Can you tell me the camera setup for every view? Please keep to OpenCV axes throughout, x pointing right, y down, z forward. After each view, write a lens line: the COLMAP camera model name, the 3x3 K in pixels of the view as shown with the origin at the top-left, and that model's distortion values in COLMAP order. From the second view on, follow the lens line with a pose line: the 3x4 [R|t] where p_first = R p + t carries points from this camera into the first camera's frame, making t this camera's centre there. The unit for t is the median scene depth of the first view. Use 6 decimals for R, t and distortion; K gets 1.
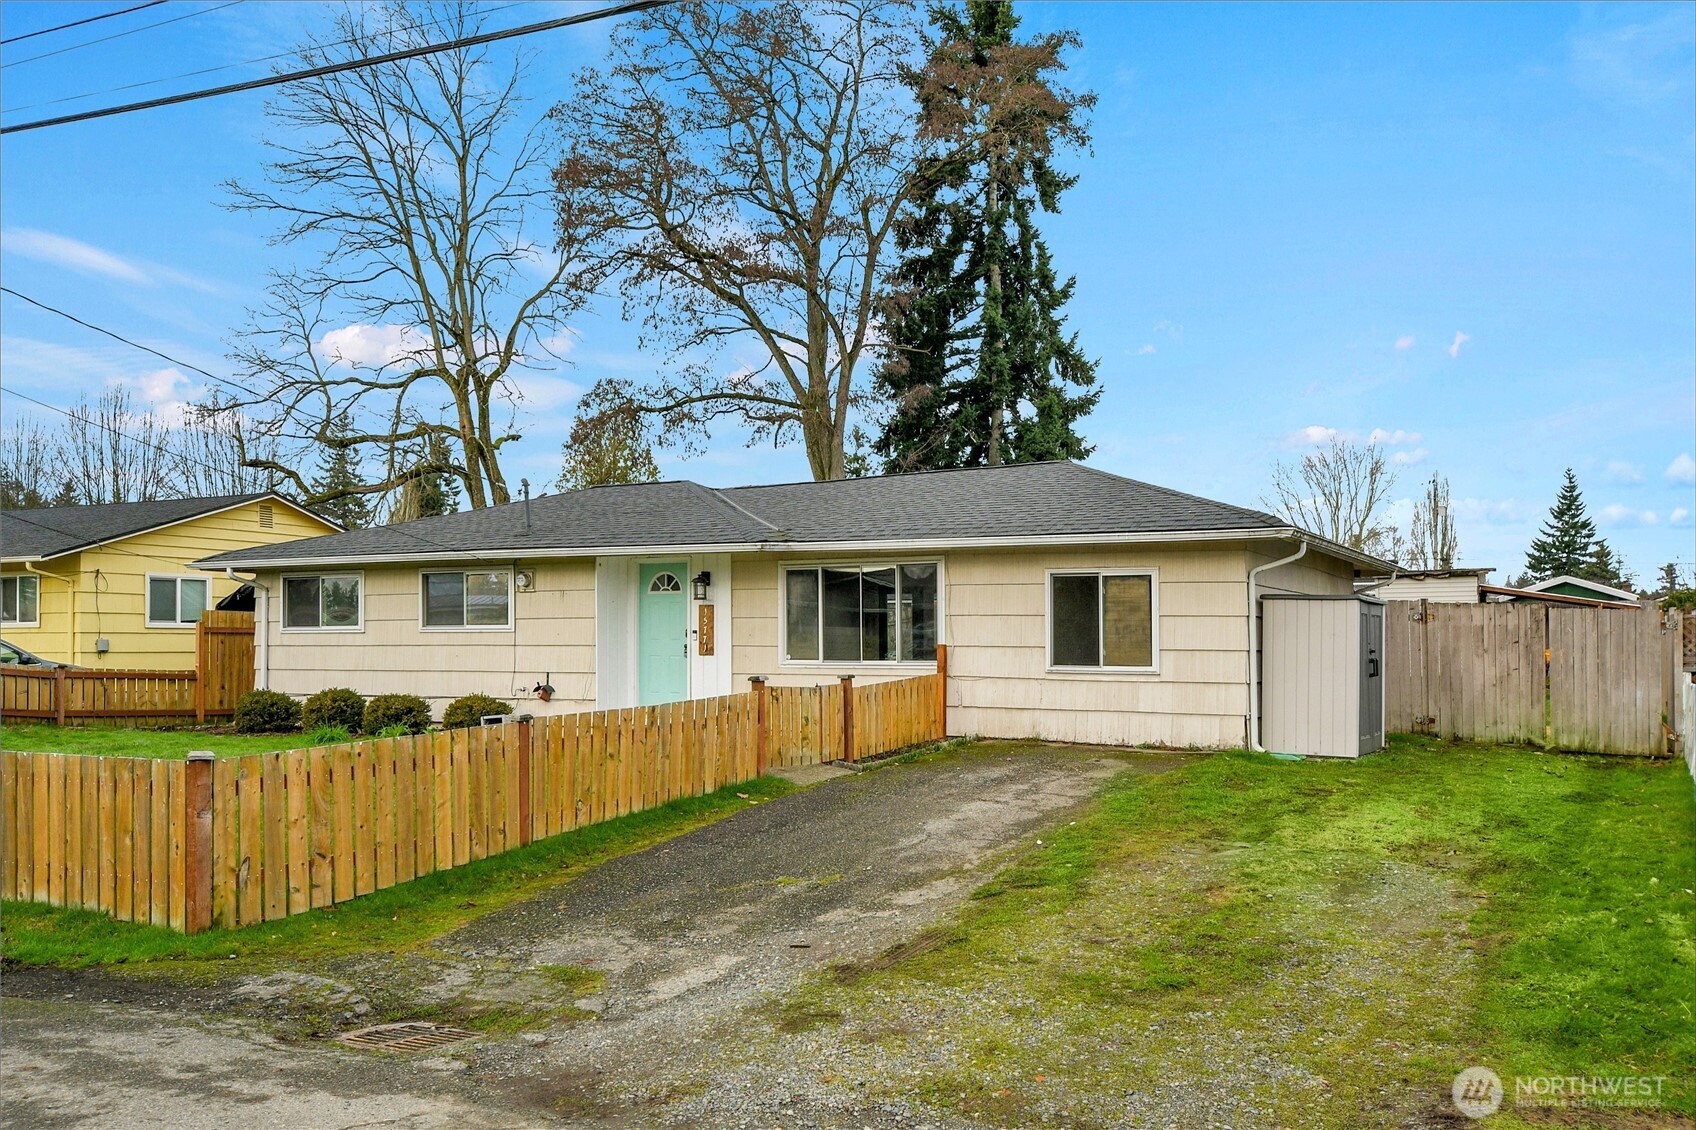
lens RADIAL K [[1770.2, 0, 846.4], [0, 1770.2, 581.2], [0, 0, 1]] dist [0.018197, 0.000000]
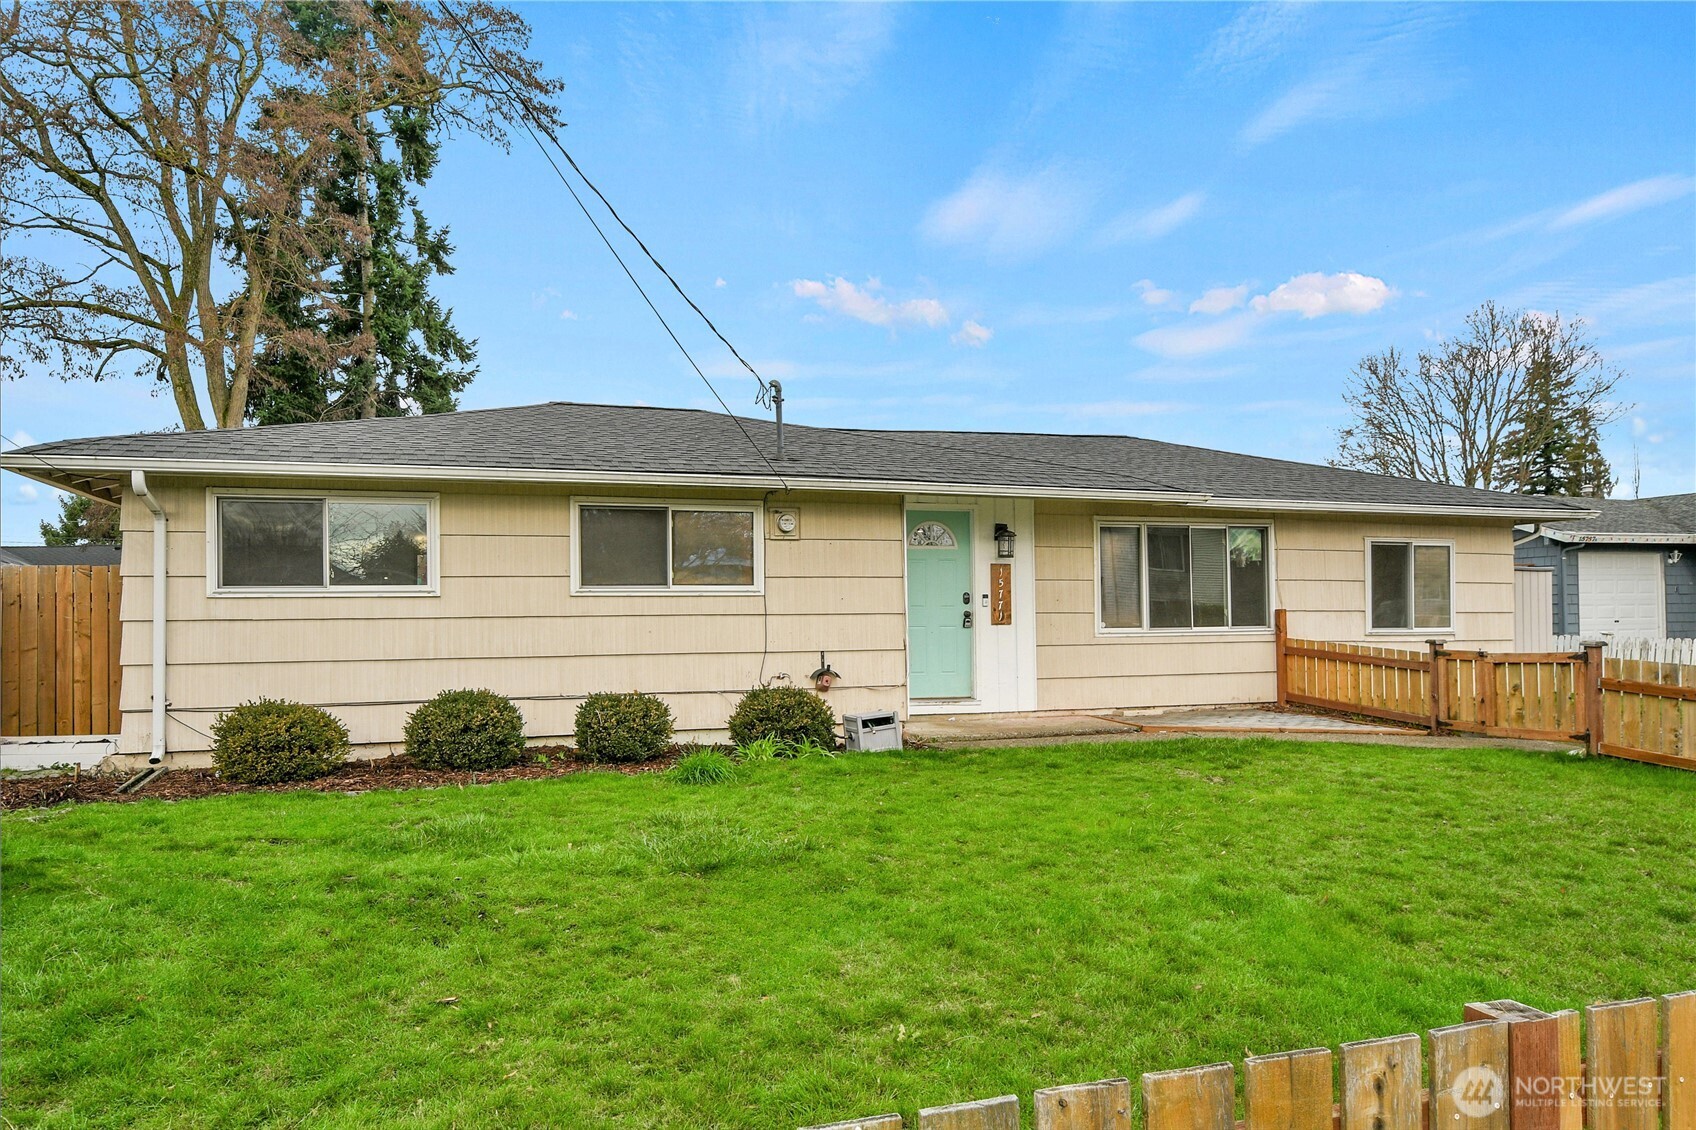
lens RADIAL K [[1291.9, 0, 851.7], [0, 1291.9, 570.3], [0, 0, 1]] dist [0.024901, -0.044222]
pose [[0.591965, 0.021818, 0.805668, -0.500803], [-0.019492, 0.999729, -0.012752, 0.021270], [-0.805728, -0.008155, 0.592230, 0.577614]]
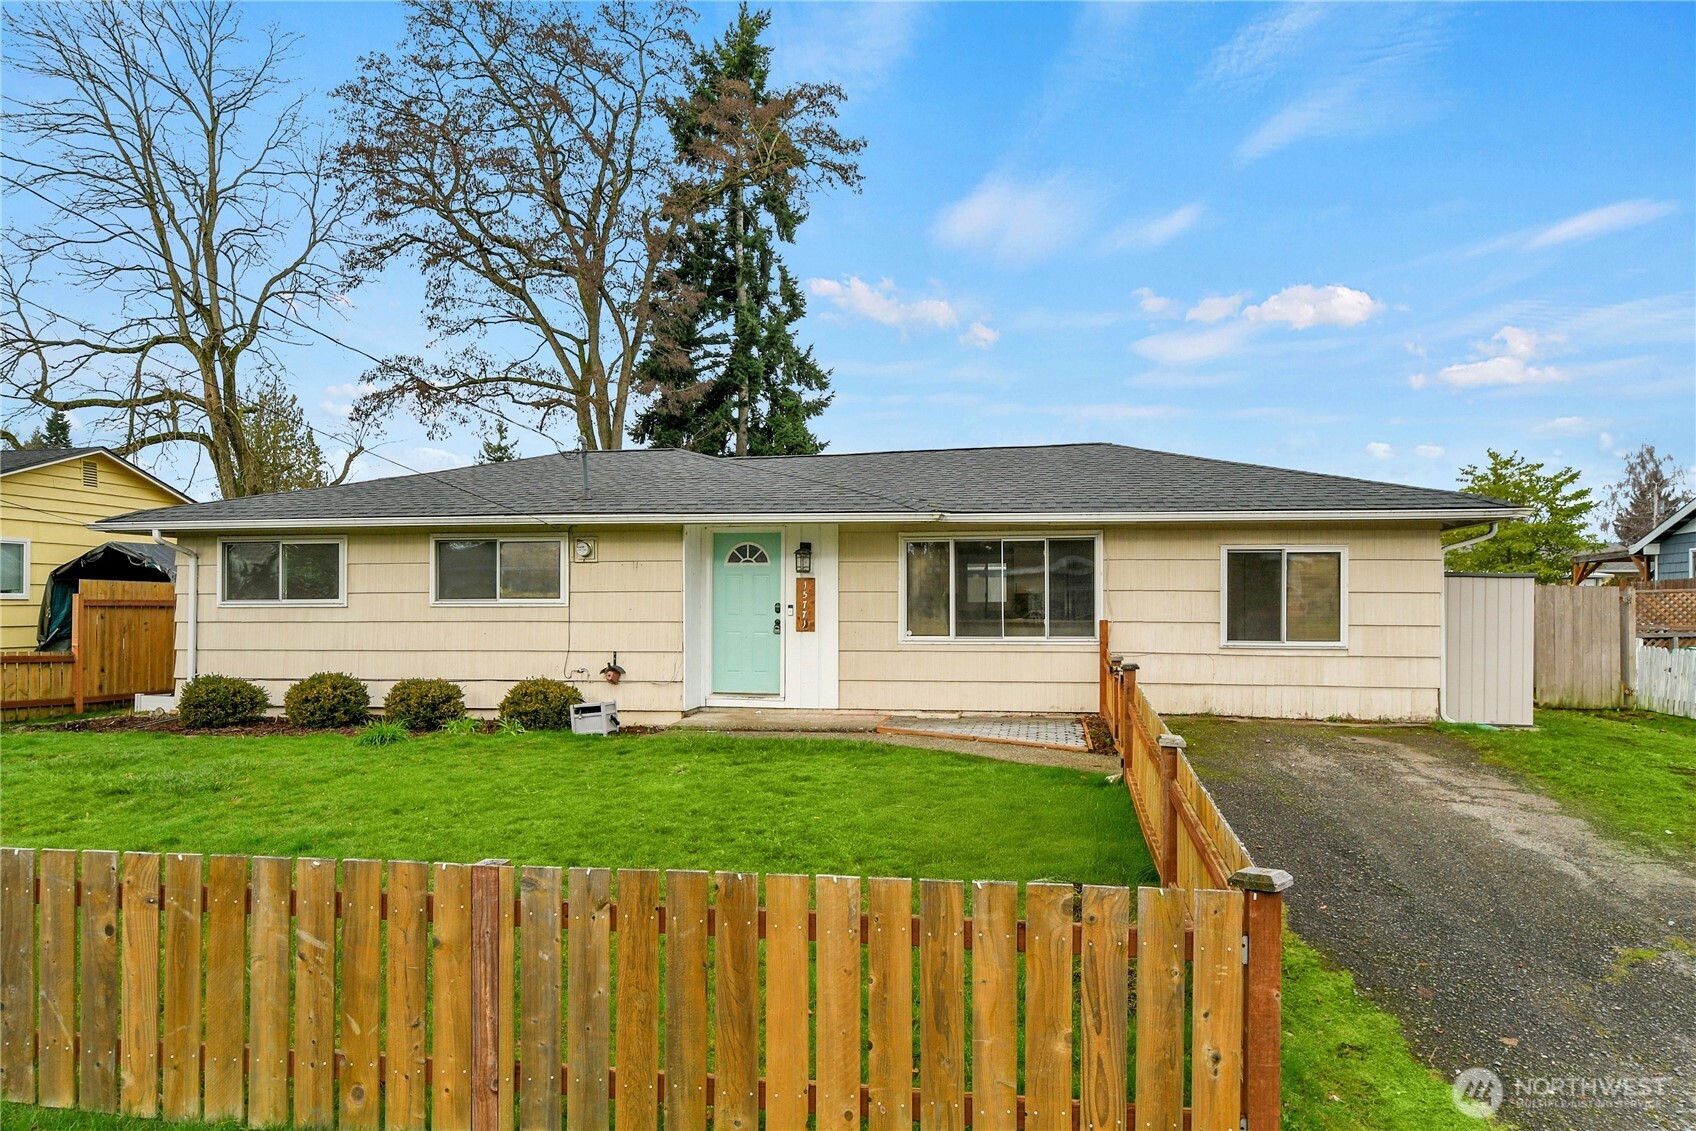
lens RADIAL K [[1291.9, 0, 859.3], [0, 1291.9, 556.2], [0, 0, 1]] dist [0.024901, -0.044222]
pose [[0.922764, 0.011048, 0.385206, -0.262767], [-0.011297, 0.999935, -0.001618, 0.002151], [-0.385199, -0.002859, 0.922829, 0.292801]]
